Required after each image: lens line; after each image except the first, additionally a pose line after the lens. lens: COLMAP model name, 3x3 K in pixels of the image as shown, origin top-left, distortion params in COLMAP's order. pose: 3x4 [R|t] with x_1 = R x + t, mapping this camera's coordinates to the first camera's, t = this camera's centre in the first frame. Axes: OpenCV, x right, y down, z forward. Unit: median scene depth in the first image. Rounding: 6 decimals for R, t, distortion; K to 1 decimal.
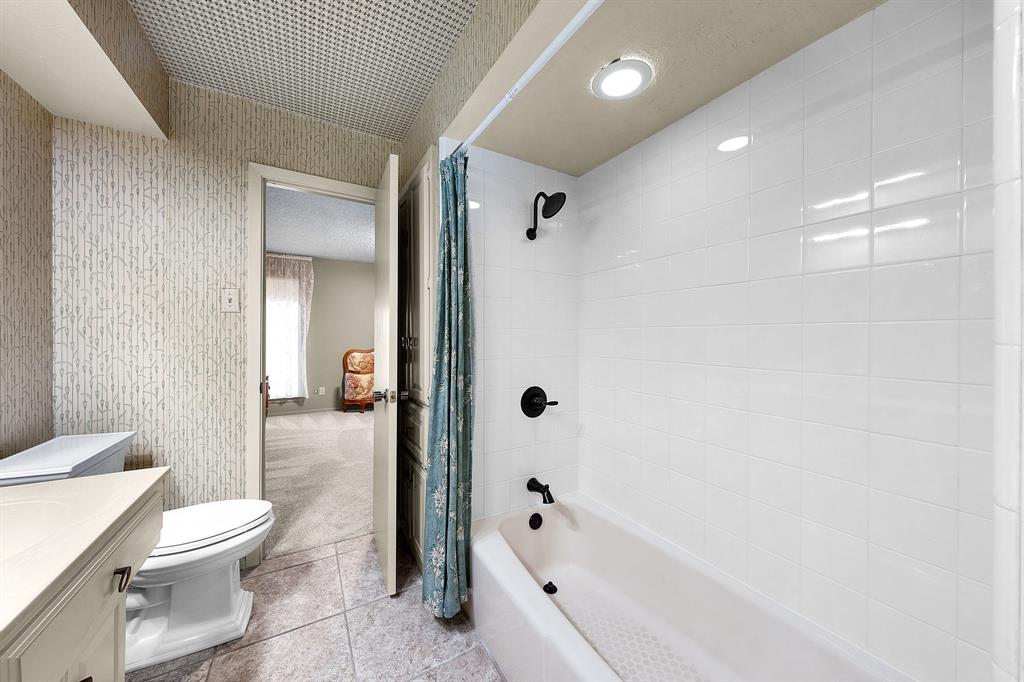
lens RADIAL K [[349.1, 0, 510.9], [0, 349.1, 339.8], [0, 0, 1]] dist [-0.002943, -0.000047]
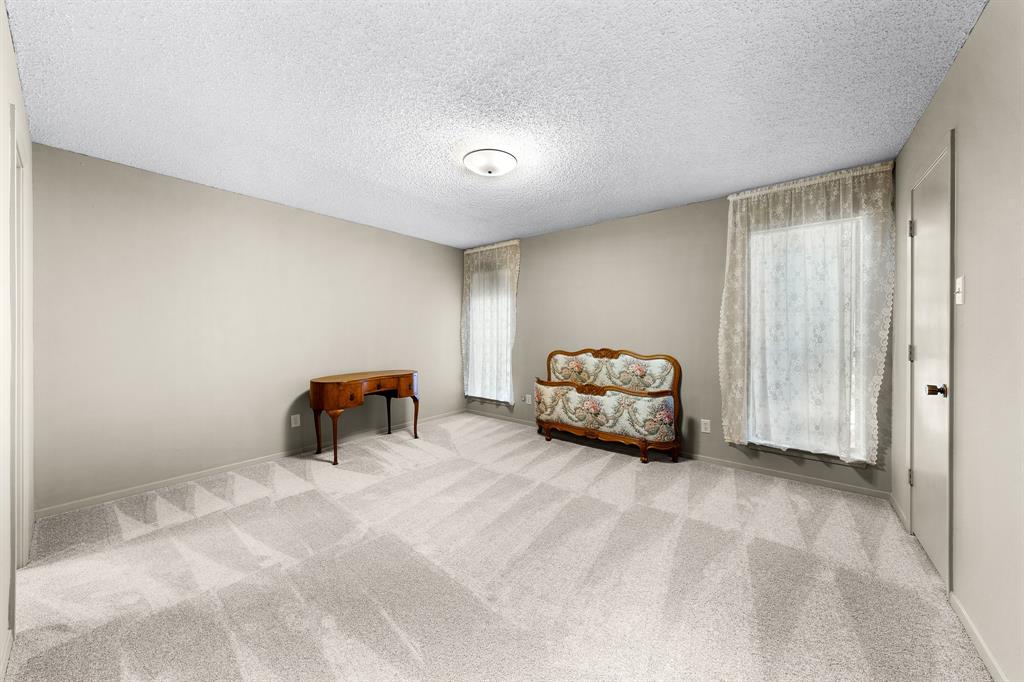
lens RADIAL K [[349.1, 0, 512.0], [0, 349.1, 336.6], [0, 0, 1]] dist [-0.002943, -0.000047]
pose [[0.356705, 0.002811, -0.934213, 0.211447], [-0.002706, 0.999994, 0.001976, -0.002444], [0.934213, 0.001823, 0.356711, 0.670253]]
